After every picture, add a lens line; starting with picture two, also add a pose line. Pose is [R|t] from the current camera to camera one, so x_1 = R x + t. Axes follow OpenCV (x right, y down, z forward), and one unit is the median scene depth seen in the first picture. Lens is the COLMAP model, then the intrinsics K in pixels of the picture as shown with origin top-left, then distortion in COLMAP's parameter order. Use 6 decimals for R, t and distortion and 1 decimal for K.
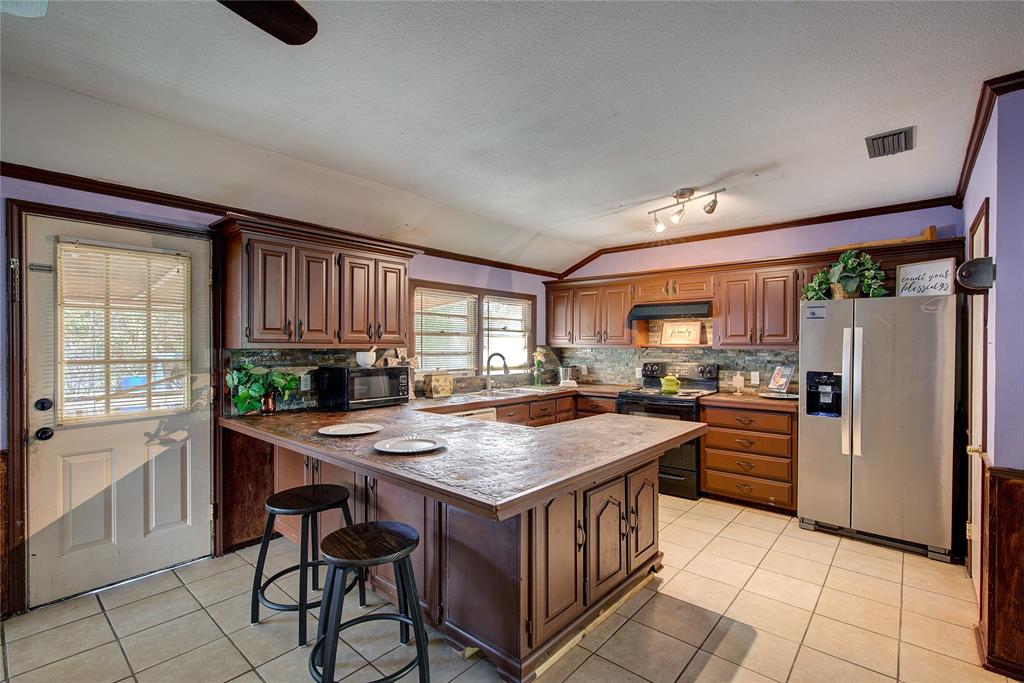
lens RADIAL K [[470.5, 0, 533.8], [0, 470.5, 346.0], [0, 0, 1]] dist [0.005265, -0.003351]
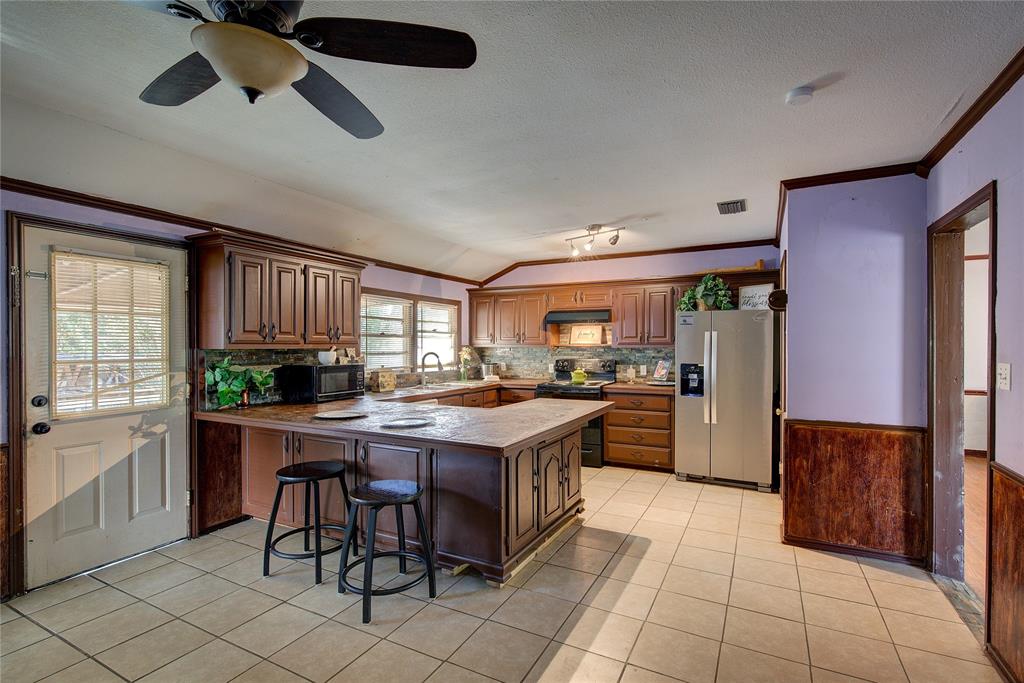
lens RADIAL K [[470.5, 0, 526.2], [0, 470.5, 344.1], [0, 0, 1]] dist [0.005265, -0.003351]
pose [[0.977765, -0.002872, 0.209682, -0.139818], [0.003770, 0.999985, -0.003879, 0.001329], [-0.209668, 0.004583, 0.977762, -0.231833]]
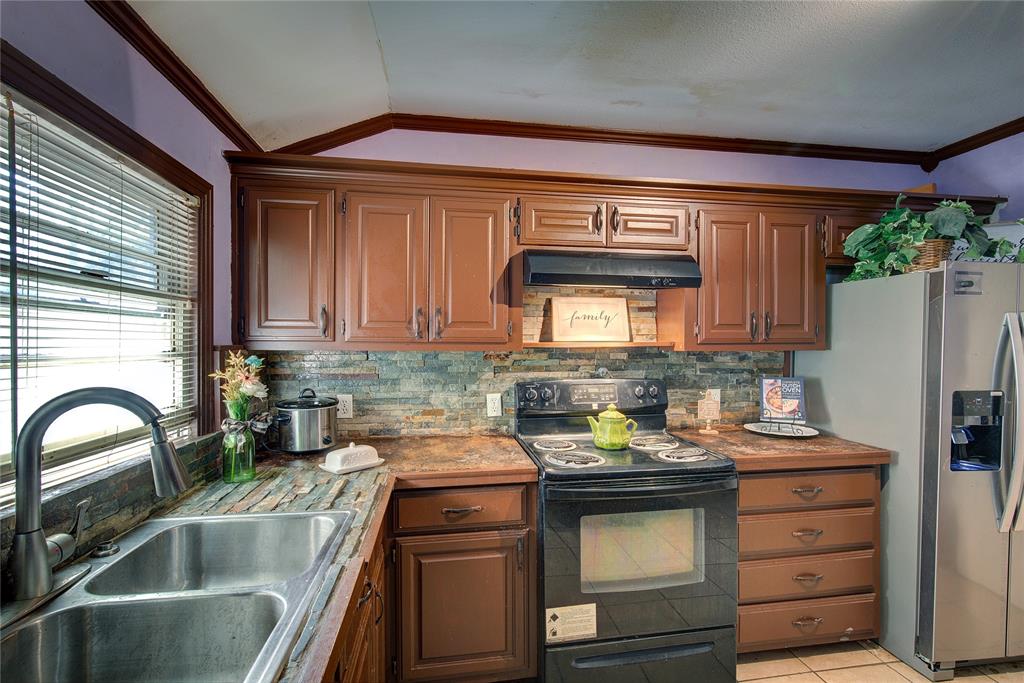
lens RADIAL K [[470.5, 0, 523.9], [0, 470.5, 336.3], [0, 0, 1]] dist [0.005265, -0.003351]
pose [[0.652204, 0.007383, 0.758008, -0.169786], [0.002541, 0.999926, -0.011926, -0.005362], [-0.758039, 0.009705, 0.652137, 1.127581]]
